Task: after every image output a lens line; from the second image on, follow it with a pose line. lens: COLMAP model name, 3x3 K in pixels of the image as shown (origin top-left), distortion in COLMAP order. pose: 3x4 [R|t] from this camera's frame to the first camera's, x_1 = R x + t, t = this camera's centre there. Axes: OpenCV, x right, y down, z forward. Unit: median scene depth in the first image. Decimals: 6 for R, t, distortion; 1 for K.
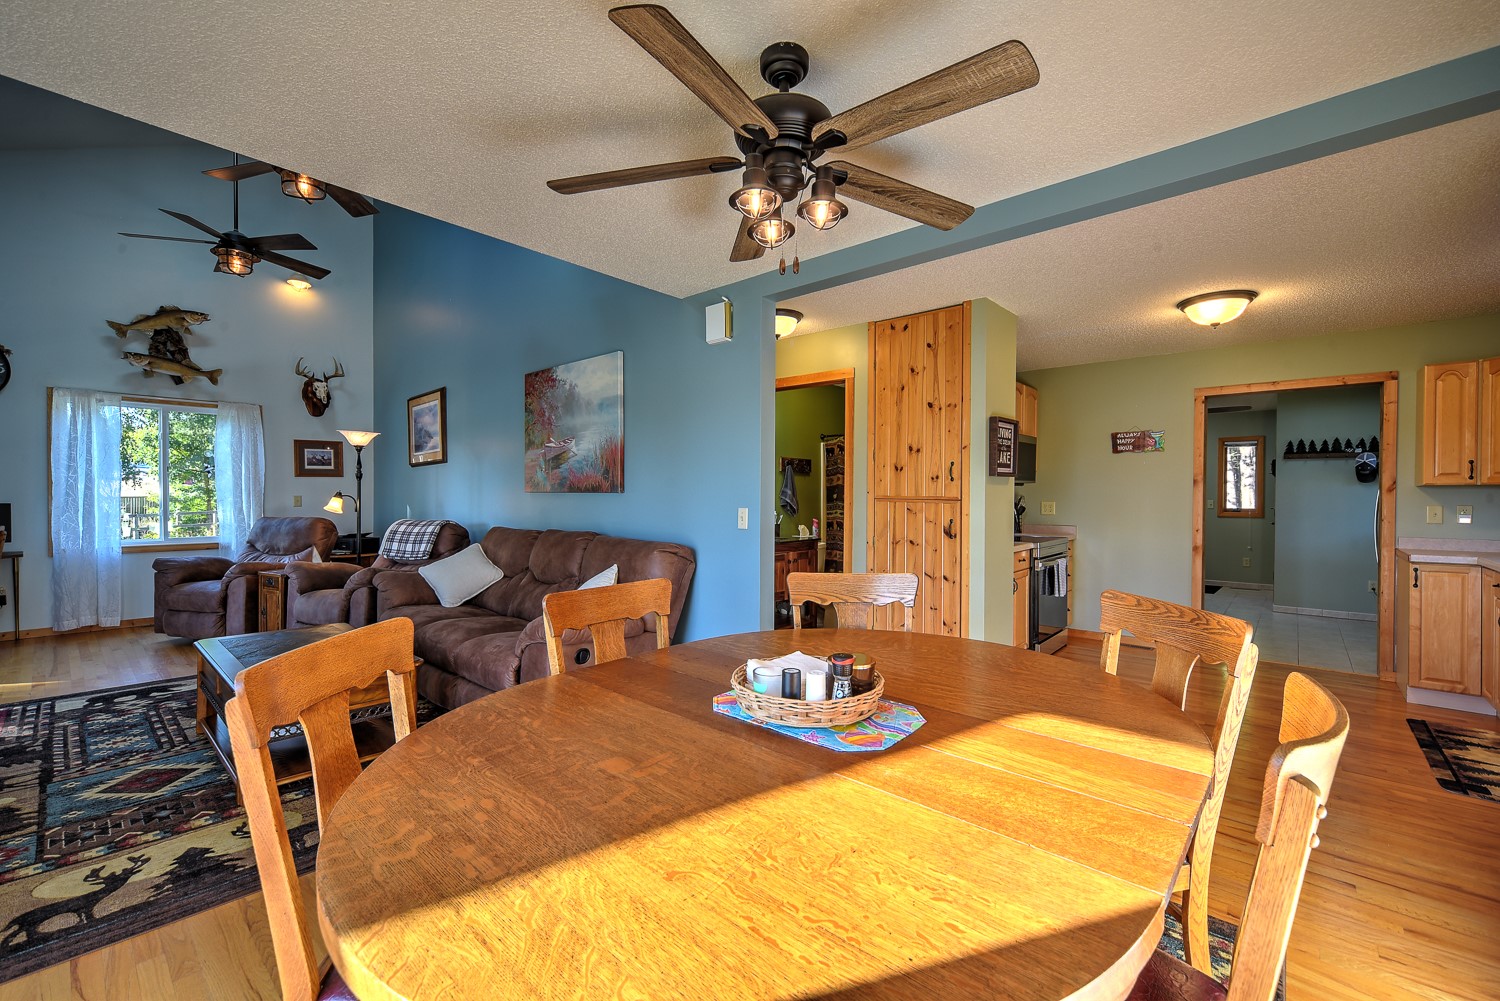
lens RADIAL K [[624.3, 0, 756.9], [0, 624.3, 502.9], [0, 0, 1]] dist [-0.004874, 0.001397]
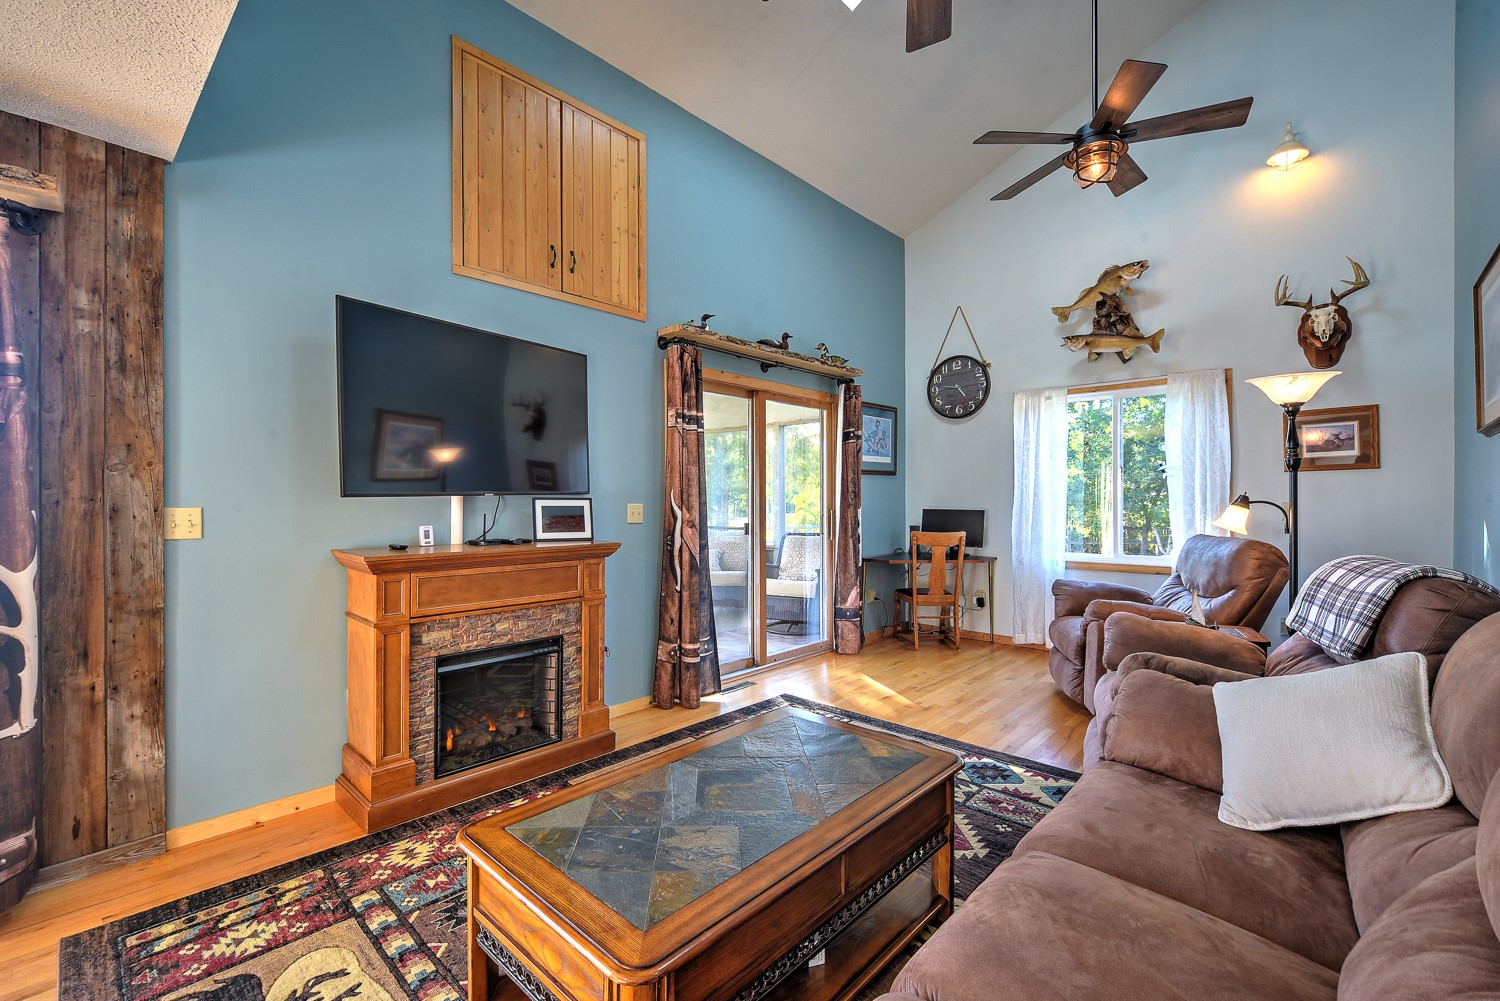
lens RADIAL K [[647.3, 0, 727.6], [0, 647.3, 502.9], [0, 0, 1]] dist [-0.005665, 0.000246]
pose [[-0.035136, -0.001975, -0.999381, -0.105190], [-0.012011, 0.999927, -0.001554, -0.004880], [0.999310, 0.011949, -0.035157, 0.612941]]
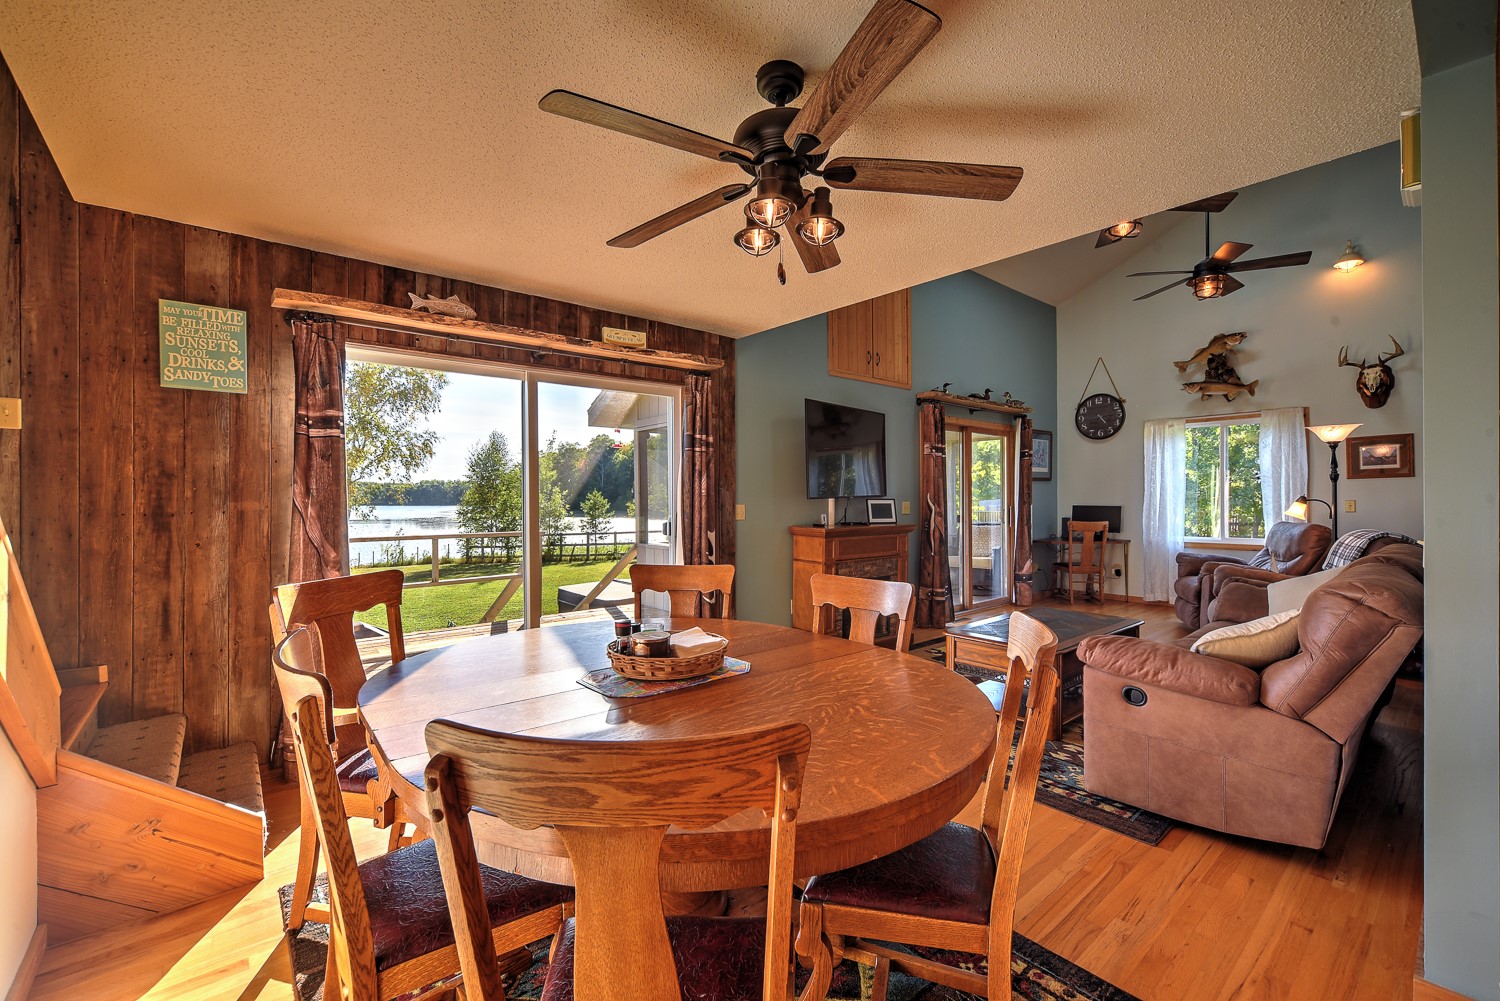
lens RADIAL K [[624.3, 0, 756.9], [0, 624.3, 502.9], [0, 0, 1]] dist [-0.004874, 0.001397]
pose [[-0.139965, 0.001245, -0.990156, 0.352183], [-0.009216, 0.999954, 0.002560, -0.002705], [0.990114, 0.009483, -0.139947, 0.367921]]
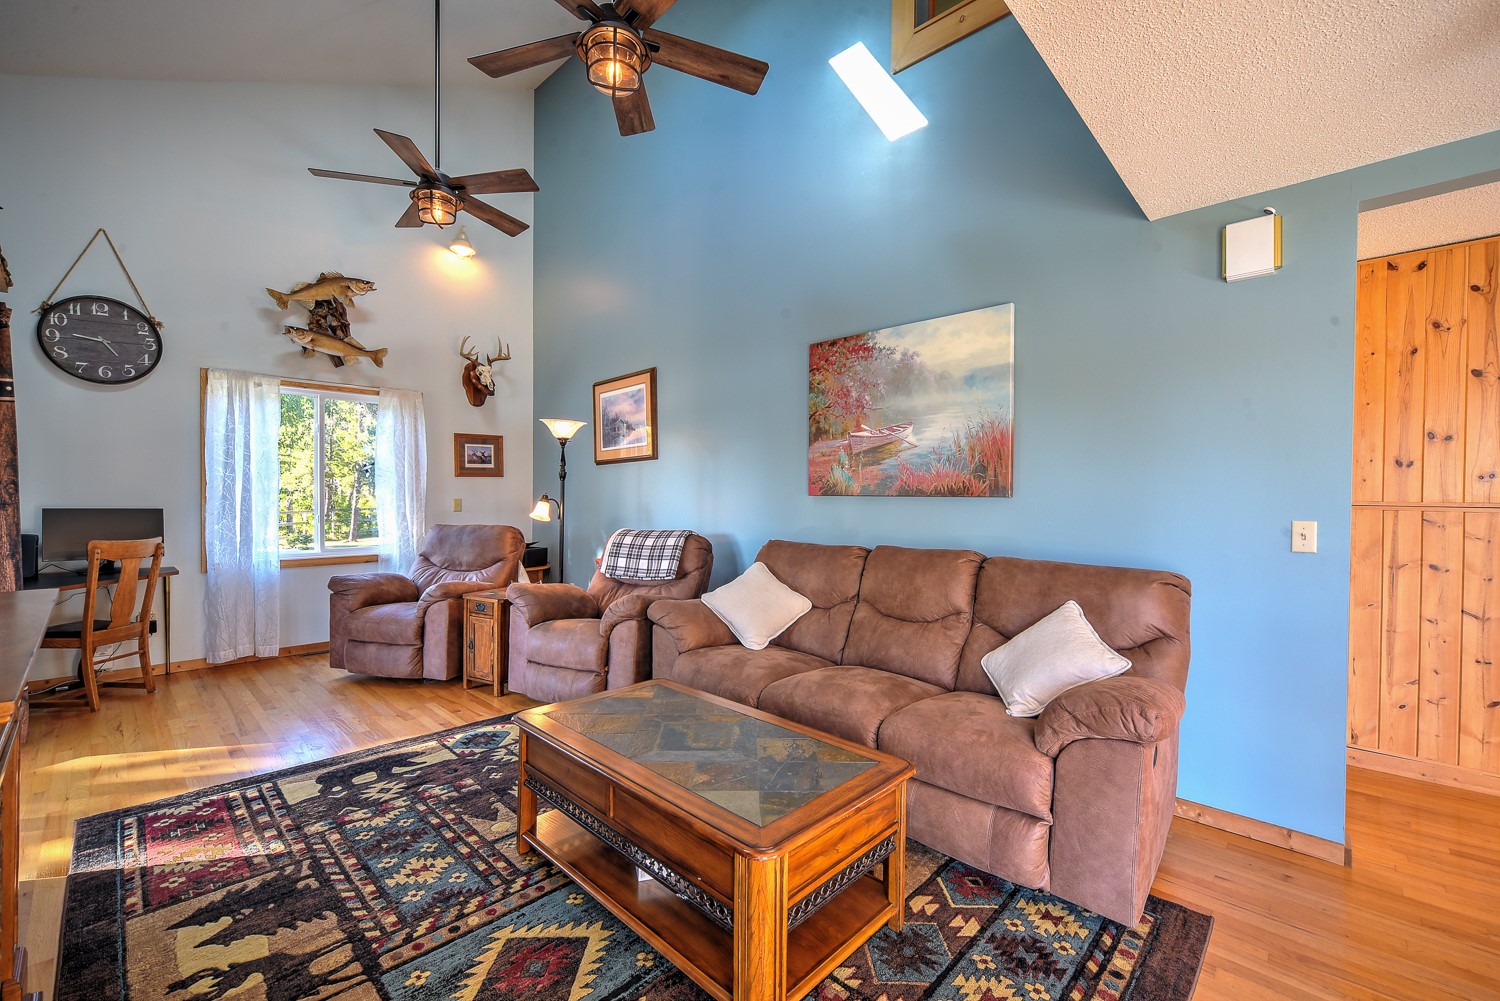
lens RADIAL K [[624.3, 0, 756.9], [0, 624.3, 502.9], [0, 0, 1]] dist [-0.004874, 0.001397]
pose [[0.999381, 0.001075, -0.035154, -0.390019], [-0.001123, 0.999998, -0.001326, -0.006758], [0.035153, 0.001365, 0.999381, 0.208328]]
